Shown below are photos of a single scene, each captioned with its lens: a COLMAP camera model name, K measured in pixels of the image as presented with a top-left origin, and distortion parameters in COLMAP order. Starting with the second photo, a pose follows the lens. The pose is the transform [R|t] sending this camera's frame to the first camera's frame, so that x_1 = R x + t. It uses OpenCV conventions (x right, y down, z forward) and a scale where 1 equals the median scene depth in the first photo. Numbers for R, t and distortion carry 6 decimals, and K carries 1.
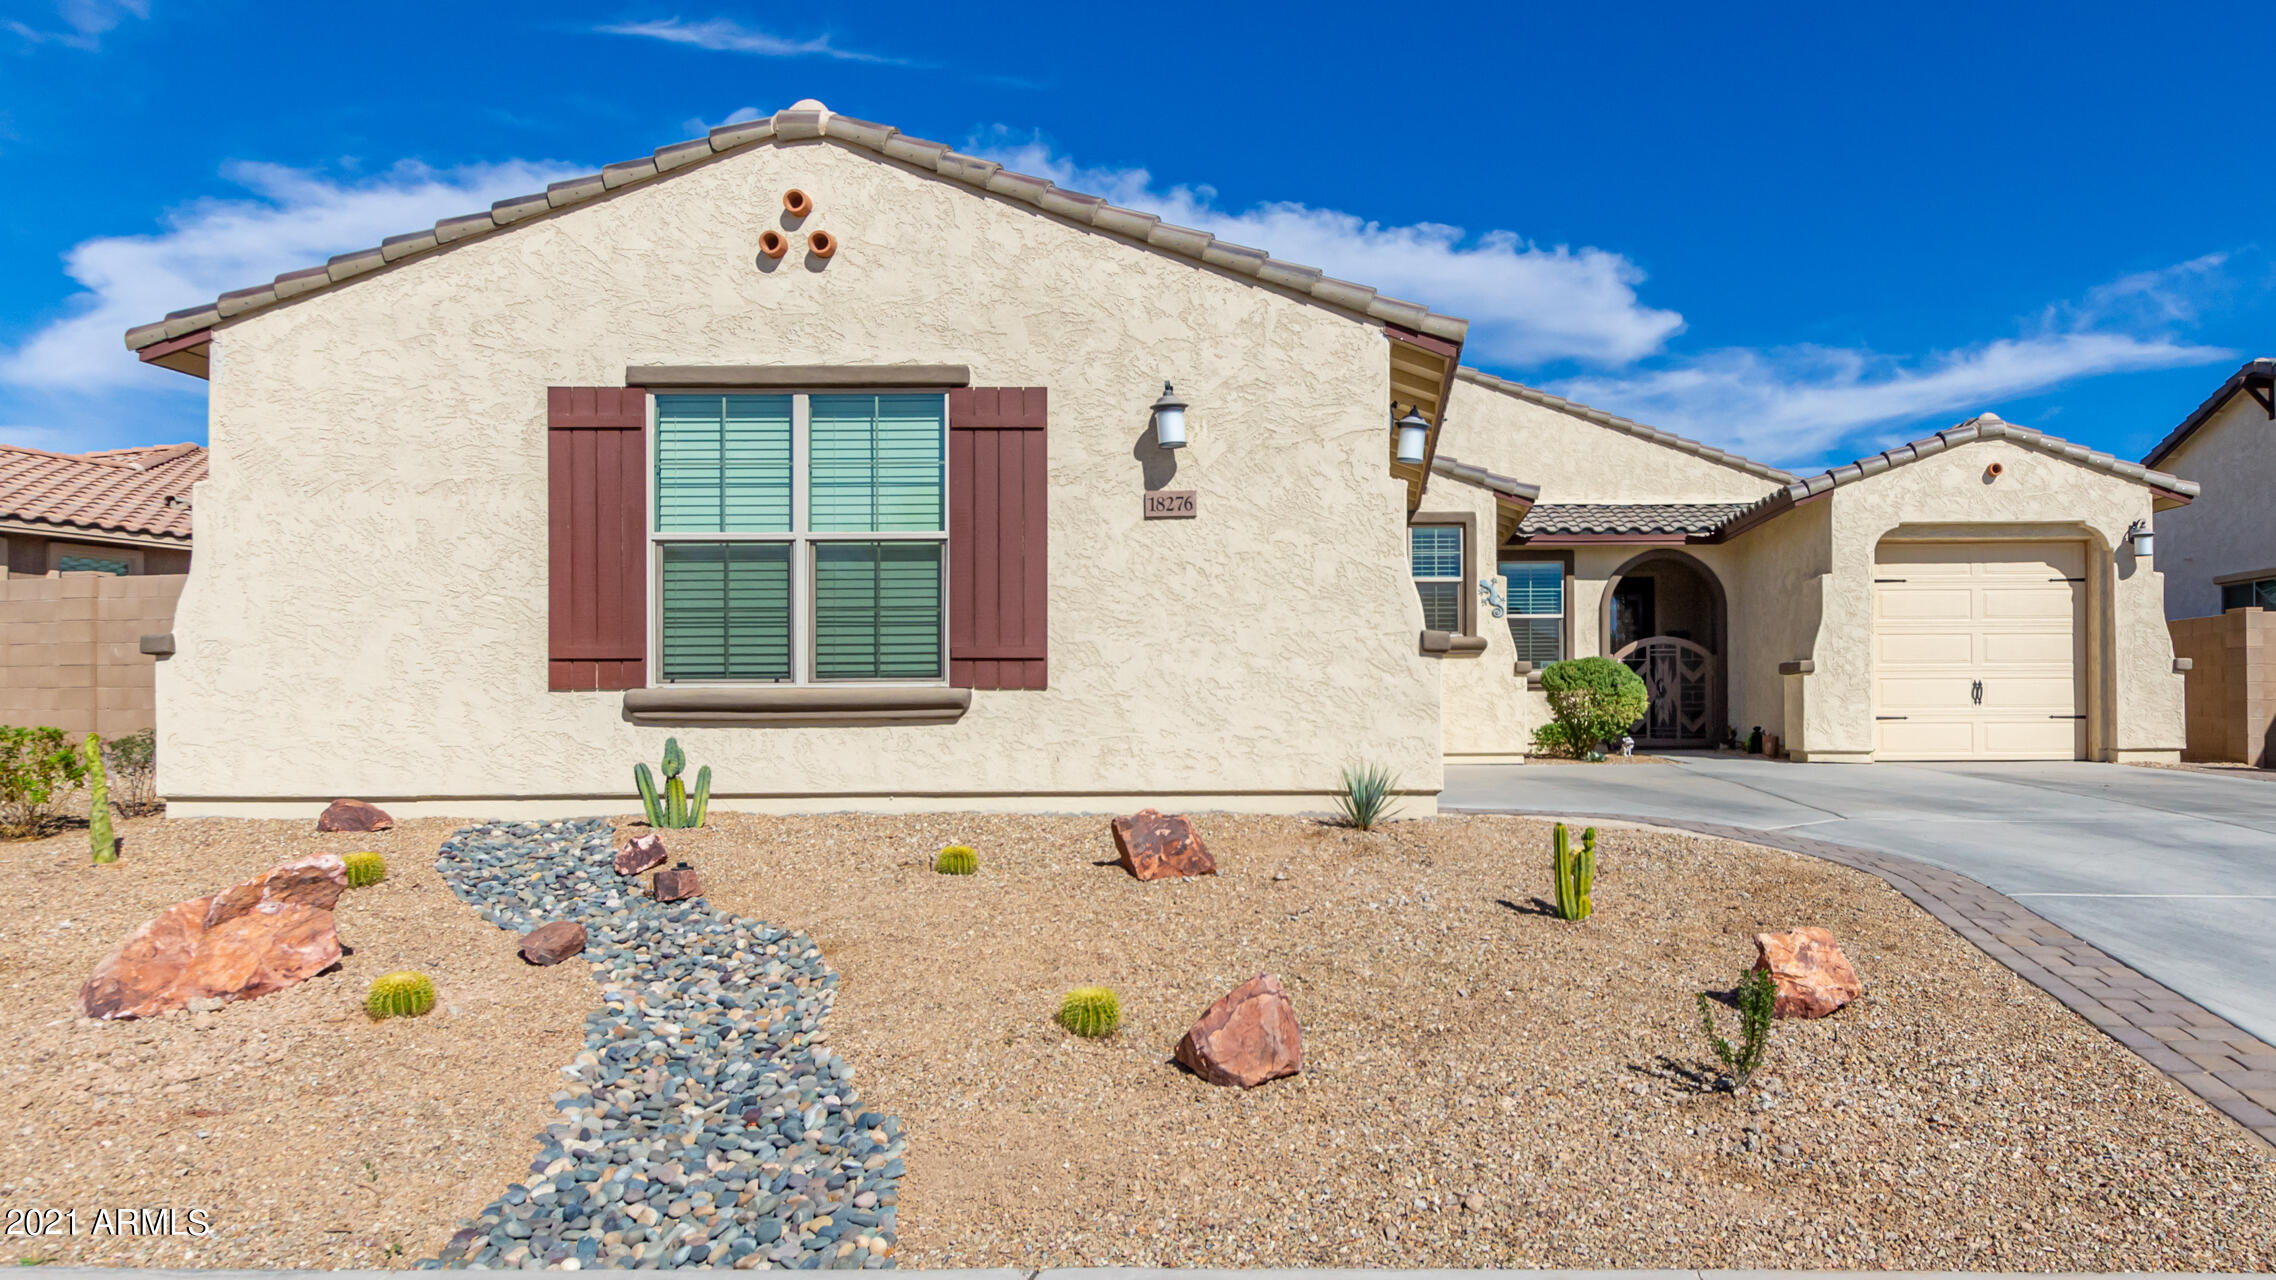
lens RADIAL K [[1459.4, 0, 1139.5], [0, 1459.4, 696.4], [0, 0, 1]] dist [-0.001830, 0.005776]
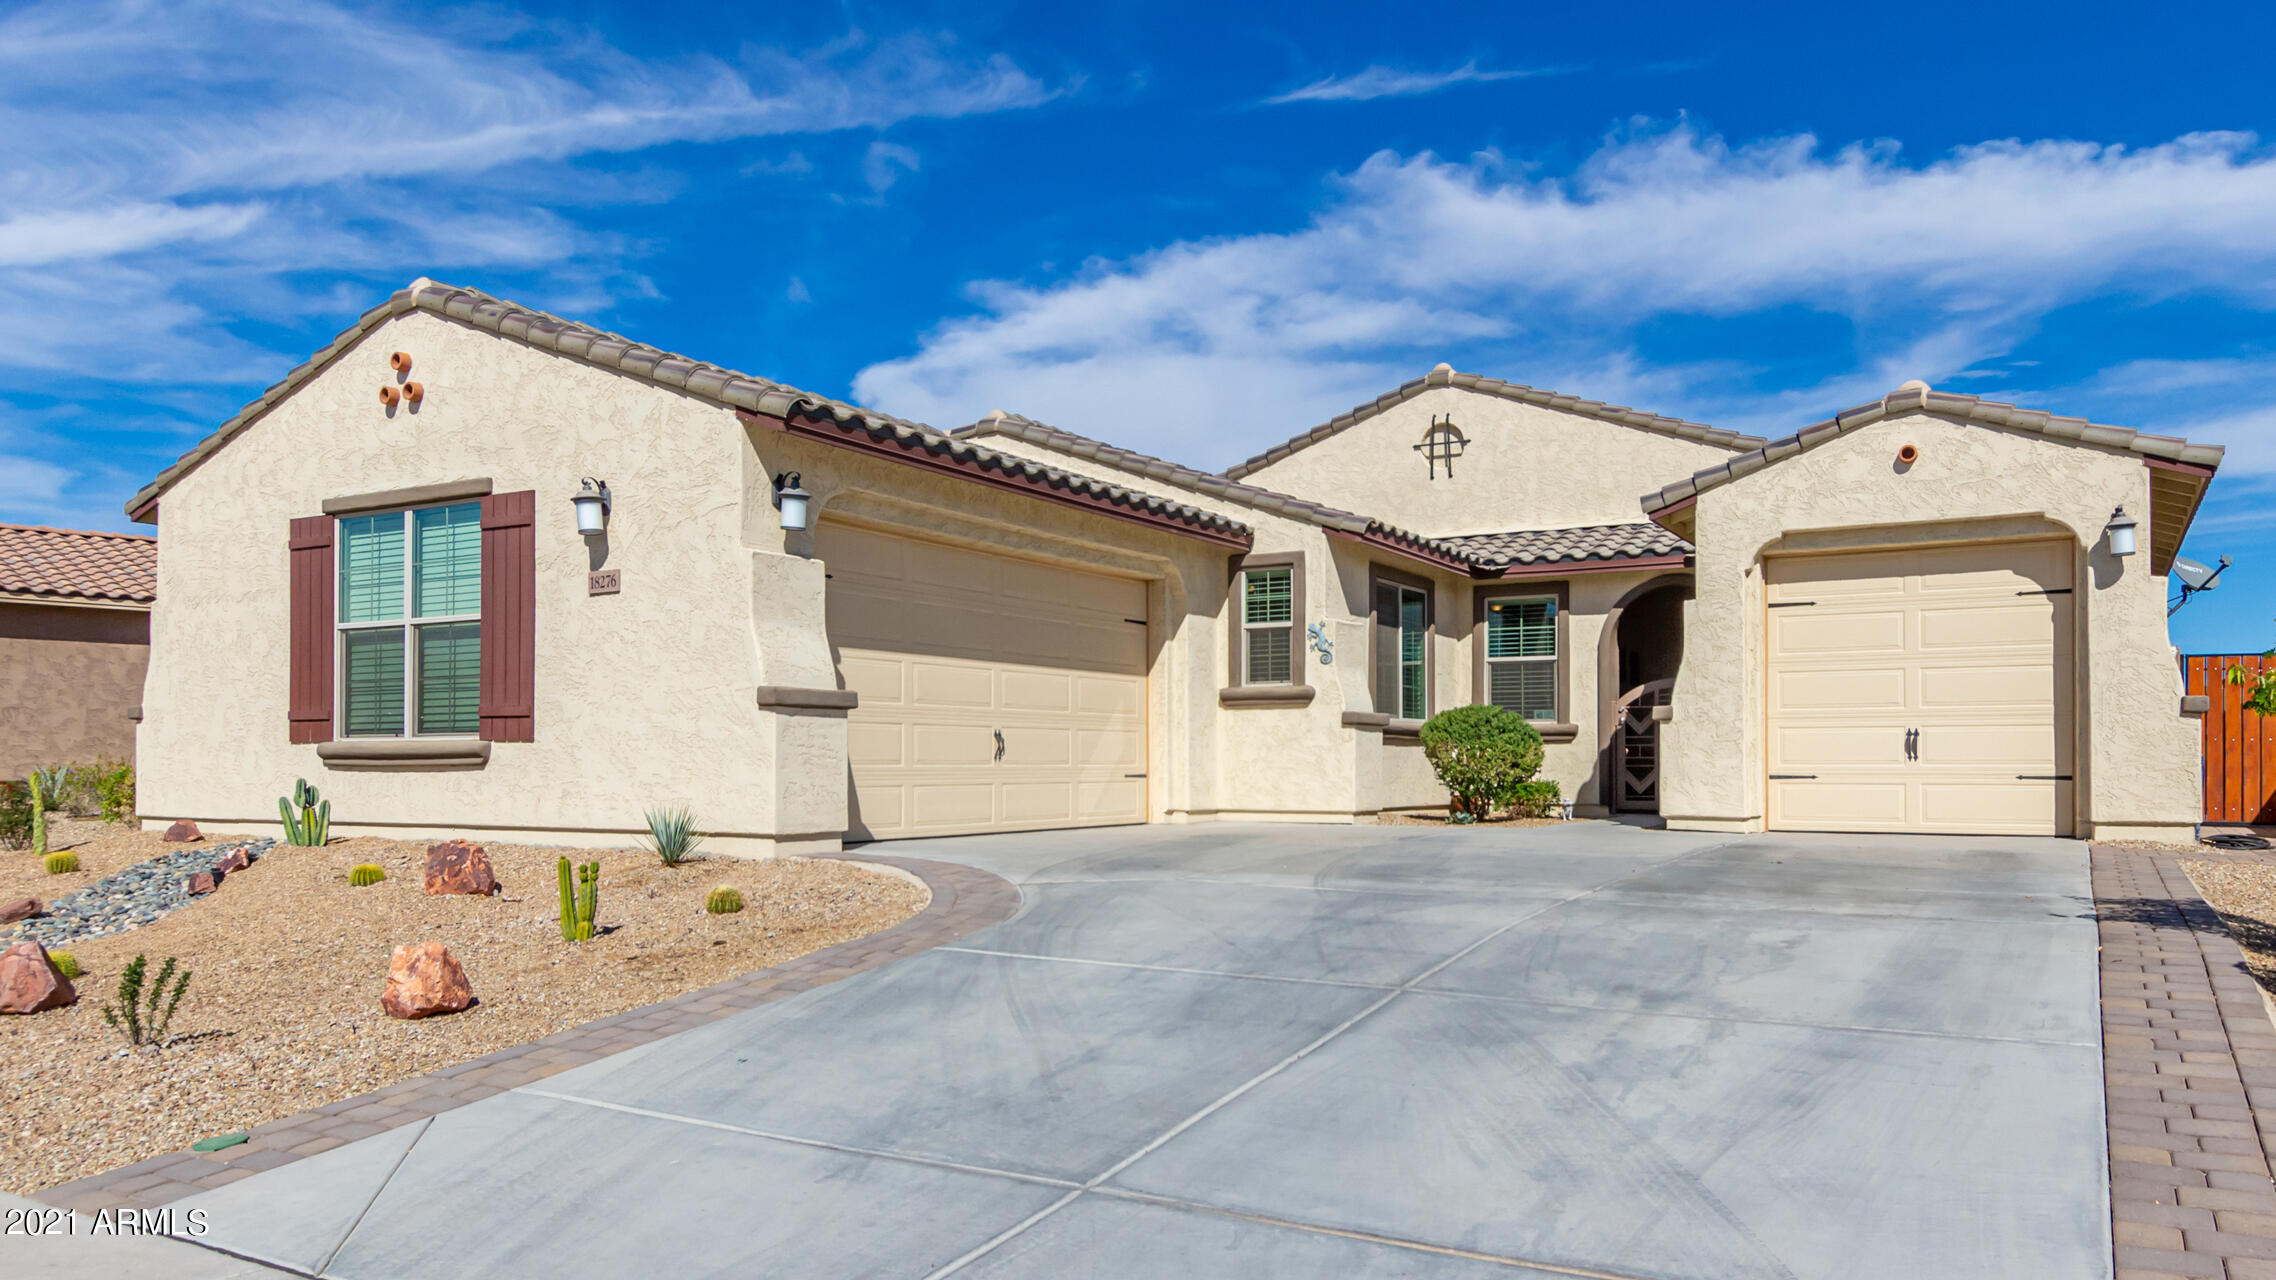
lens RADIAL K [[1559.2, 0, 1138.4], [0, 1559.2, 749.7], [0, 0, 1]] dist [0.005944, -0.008013]
pose [[0.866514, 0.000444, -0.499153, 0.647247], [-0.001535, 0.999997, -0.001776, 0.002227], [0.499151, 0.002305, 0.866512, 0.087760]]
